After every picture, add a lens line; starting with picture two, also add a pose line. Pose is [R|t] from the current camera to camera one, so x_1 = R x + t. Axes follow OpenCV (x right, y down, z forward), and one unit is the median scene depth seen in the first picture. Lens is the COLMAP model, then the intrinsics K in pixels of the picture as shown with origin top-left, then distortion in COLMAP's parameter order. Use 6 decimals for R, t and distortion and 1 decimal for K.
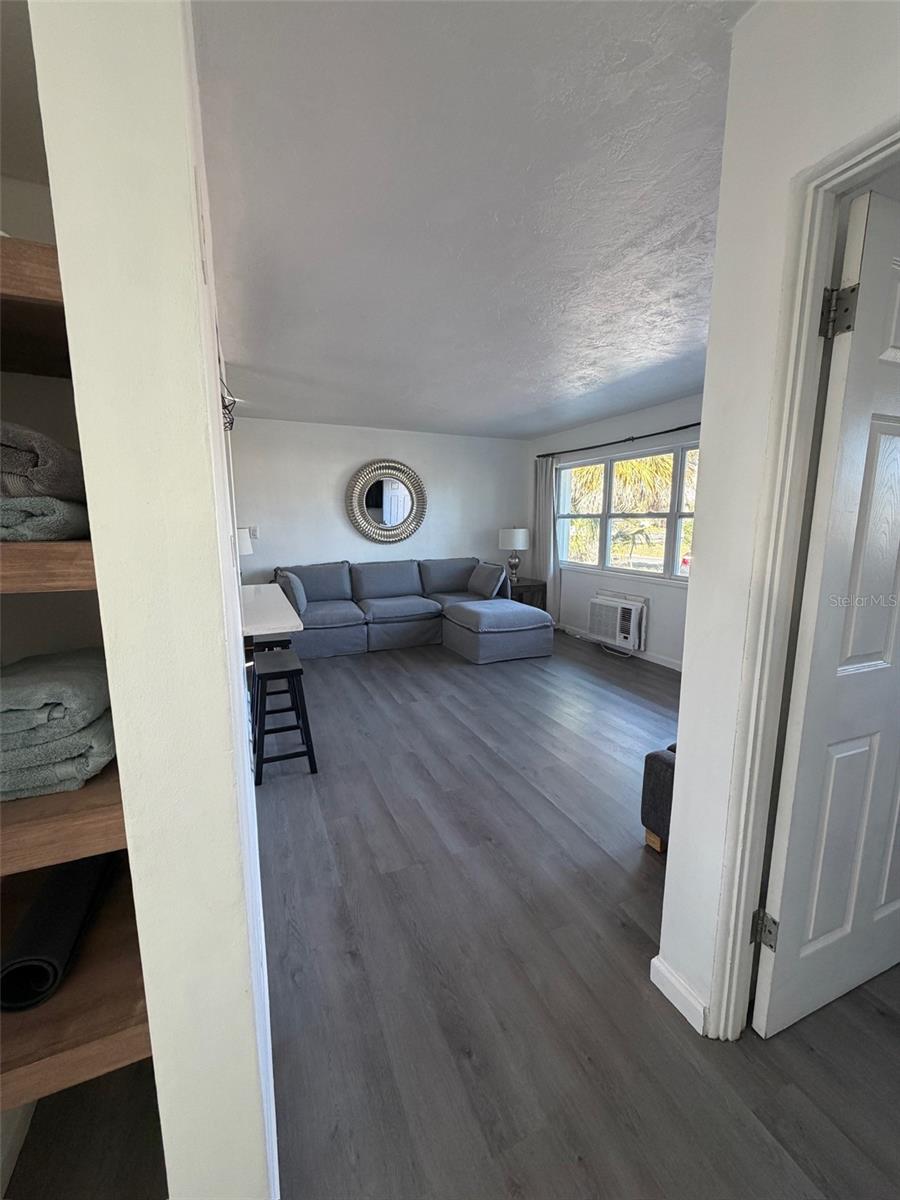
lens RADIAL K [[477.8, 0, 450.0], [0, 477.8, 600.0], [0, 0, 1]] dist [-0.000789, -0.000031]
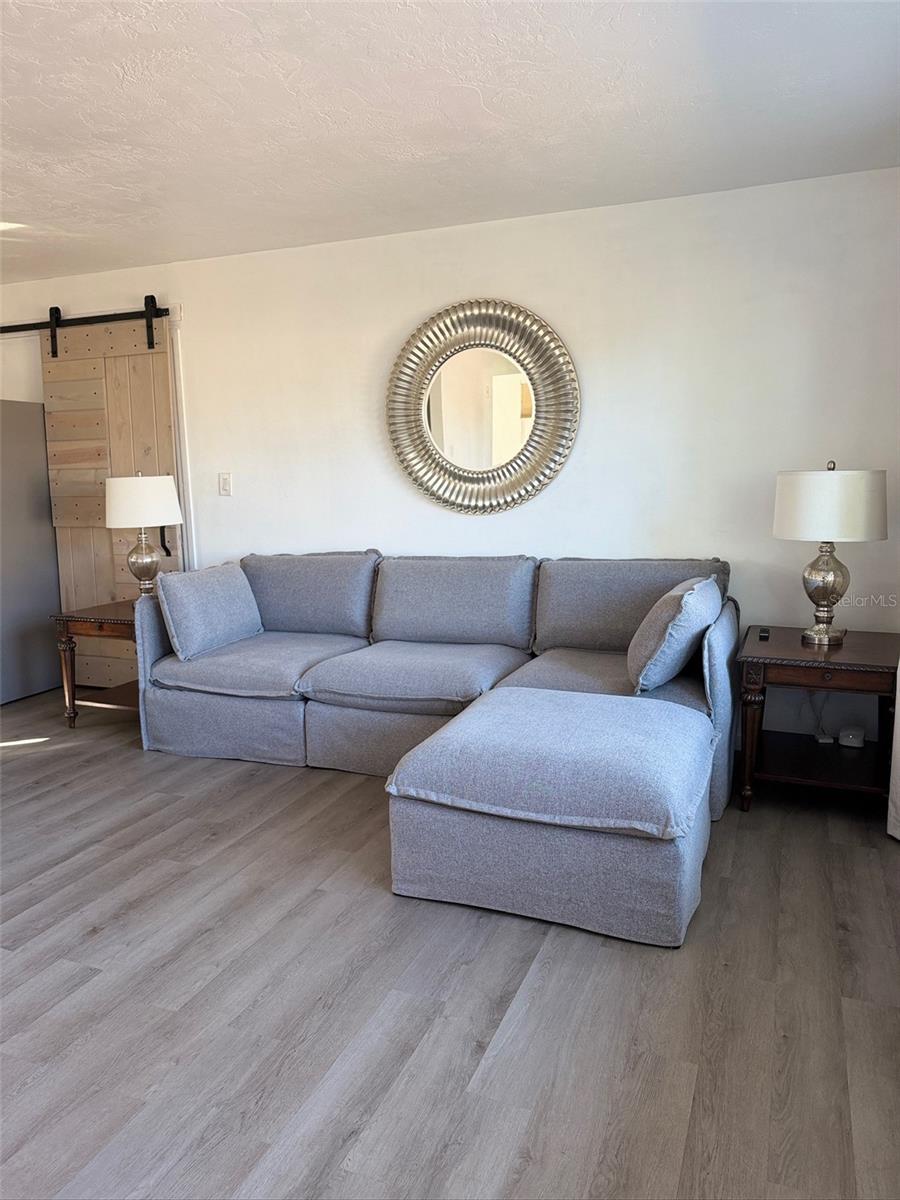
lens RADIAL K [[836.1, 0, 449.1], [0, 836.1, 605.9], [0, 0, 1]] dist [0.111843, -0.167437]
pose [[0.698789, 0.102882, -0.707891, 0.433296], [-0.099849, 0.993944, 0.045889, -0.080556], [0.708325, 0.038615, 0.704830, 0.562911]]
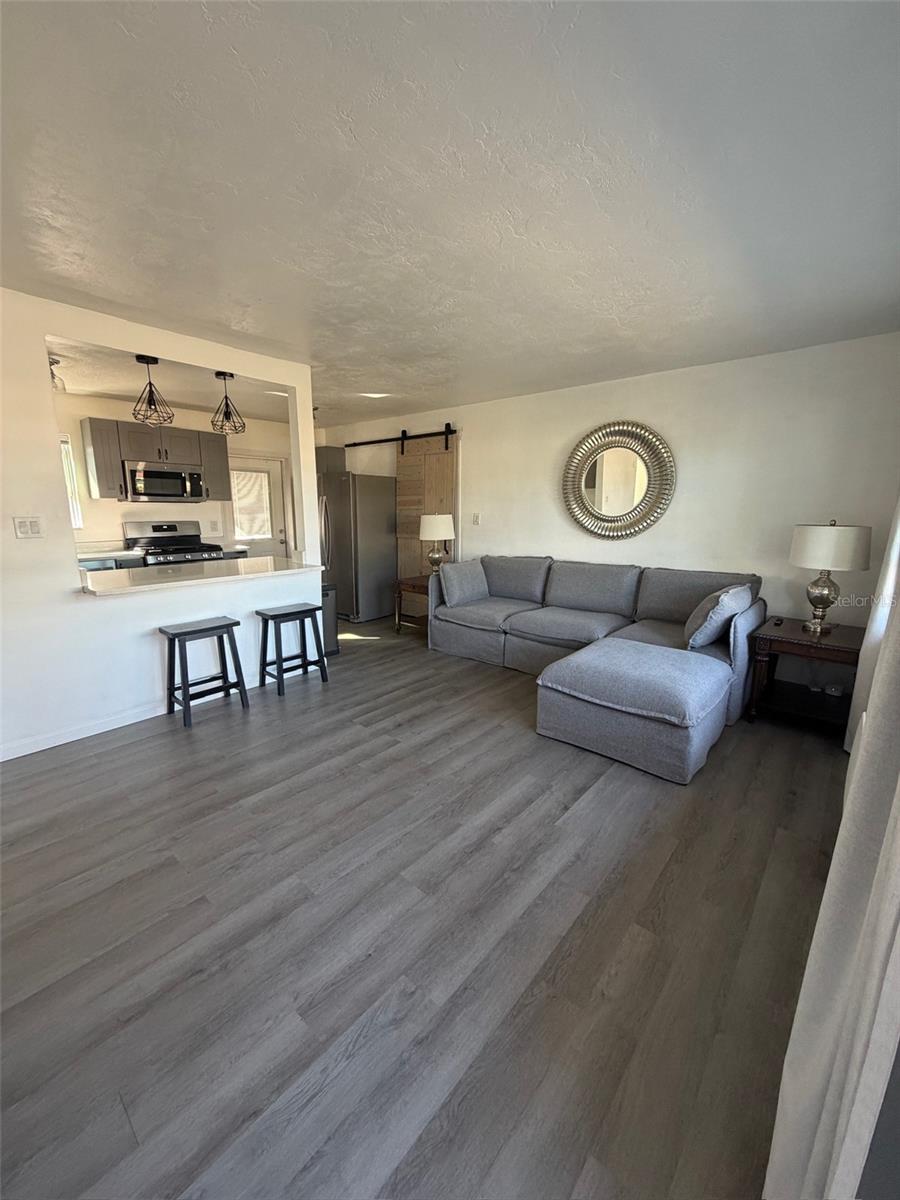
lens RADIAL K [[477.8, 0, 450.0], [0, 477.8, 600.0], [0, 0, 1]] dist [-0.000789, -0.000031]
pose [[0.429526, 0.177710, -0.885396, 0.504771], [-0.149236, 0.980934, 0.124488, -0.095149], [0.890638, 0.078662, 0.447858, 0.541113]]
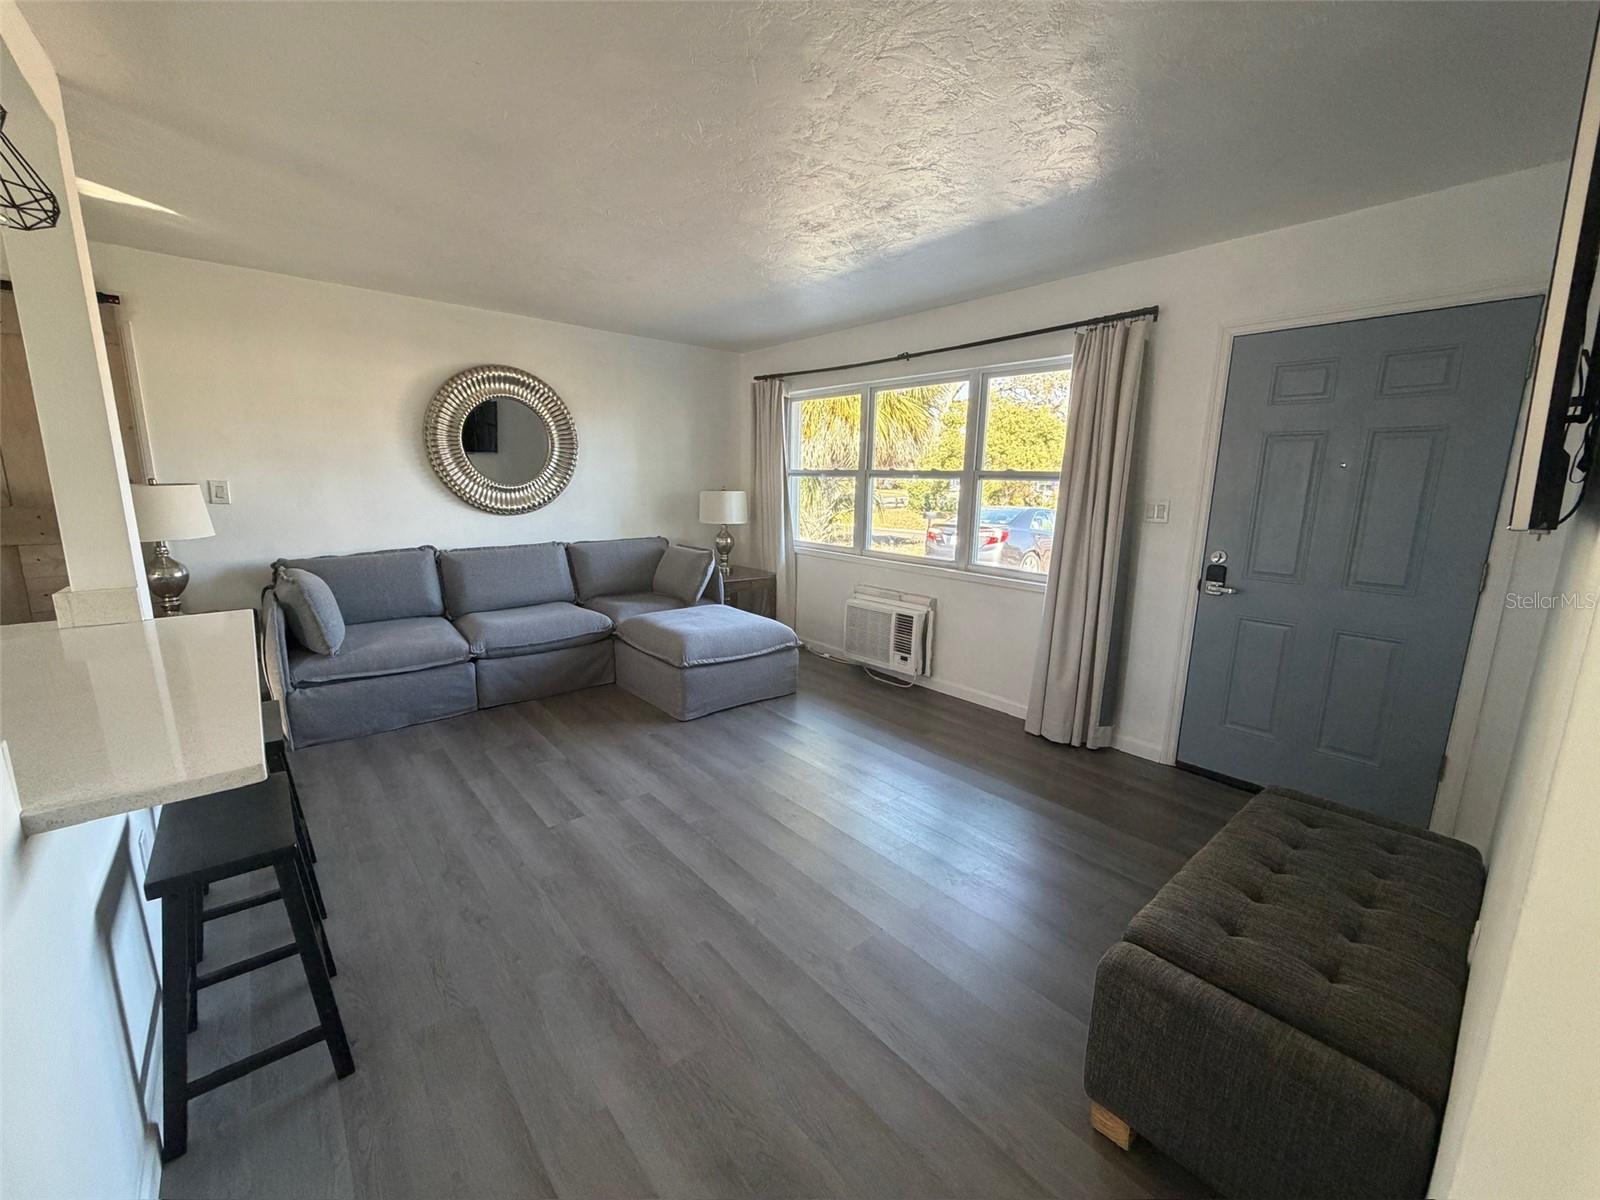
lens RADIAL K [[637.0, 0, 797.2], [0, 637.0, 603.1], [0, 0, 1]] dist [-0.000789, -0.000031]
pose [[0.957008, -0.037249, 0.287659, -0.026154], [0.028252, 0.998975, 0.035366, -0.032316], [-0.288681, -0.025718, 0.957080, 0.187480]]
